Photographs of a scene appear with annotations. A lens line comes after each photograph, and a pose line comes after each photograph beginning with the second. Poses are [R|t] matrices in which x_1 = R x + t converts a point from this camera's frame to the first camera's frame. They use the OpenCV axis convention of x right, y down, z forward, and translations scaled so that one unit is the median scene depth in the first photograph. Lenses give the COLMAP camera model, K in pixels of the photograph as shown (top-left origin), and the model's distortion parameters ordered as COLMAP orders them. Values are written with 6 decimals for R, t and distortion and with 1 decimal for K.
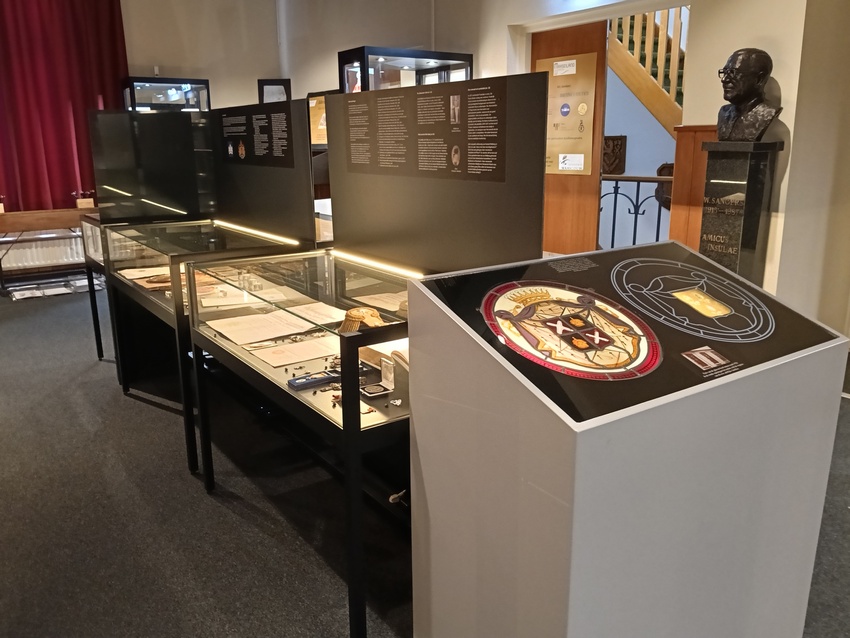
lens RADIAL K [[711.8, 0, 425.0], [0, 711.8, 319.0], [0, 0, 1]] dist [-0.007558, -0.004346]
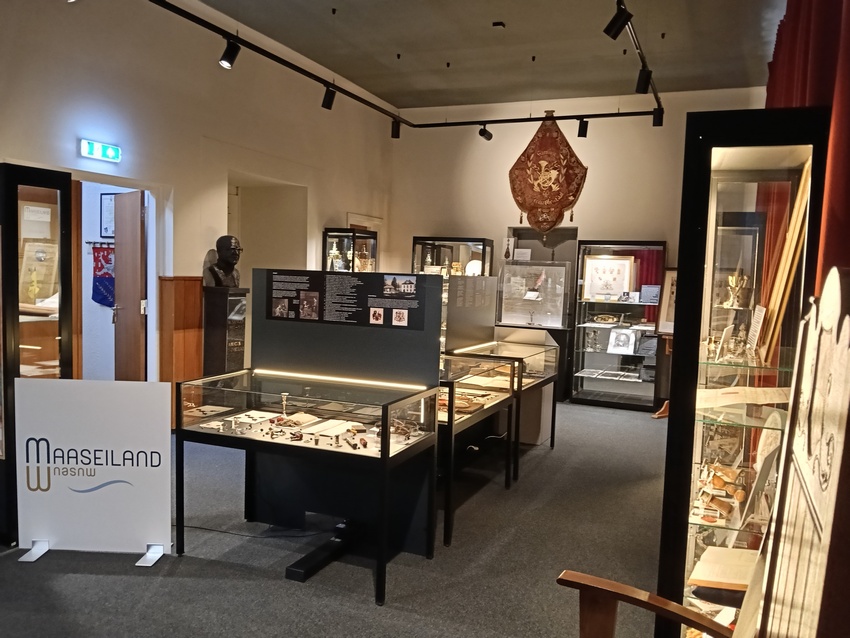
lens RADIAL K [[711.8, 0, 425.0], [0, 711.8, 319.0], [0, 0, 1]] dist [-0.007558, -0.004346]
pose [[-0.530364, -0.064299, 0.845328, -1.274634], [0.186748, 0.963766, 0.190474, -0.414175], [-0.826946, 0.258884, -0.499139, 1.496211]]
